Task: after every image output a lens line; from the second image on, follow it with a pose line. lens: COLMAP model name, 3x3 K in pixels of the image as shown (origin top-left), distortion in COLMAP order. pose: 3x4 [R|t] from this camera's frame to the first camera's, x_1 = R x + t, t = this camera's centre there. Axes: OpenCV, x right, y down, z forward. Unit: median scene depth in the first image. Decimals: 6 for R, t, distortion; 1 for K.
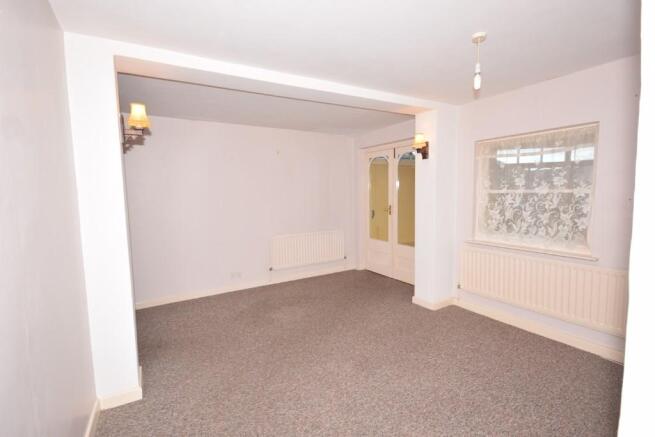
lens RADIAL K [[314.7, 0, 327.5], [0, 314.7, 218.5], [0, 0, 1]] dist [0.000394, -0.000015]
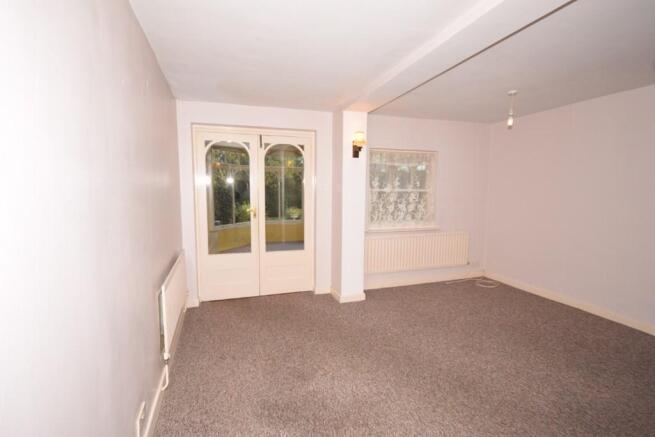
lens RADIAL K [[315.2, 0, 327.5], [0, 315.2, 218.5], [0, 0, 1]] dist [0.001775, 0.000155]
pose [[0.230081, -0.090413, 0.968962, -0.793961], [0.075058, 0.994358, 0.074960, -0.086192], [-0.970273, 0.055482, 0.235569, 0.942535]]
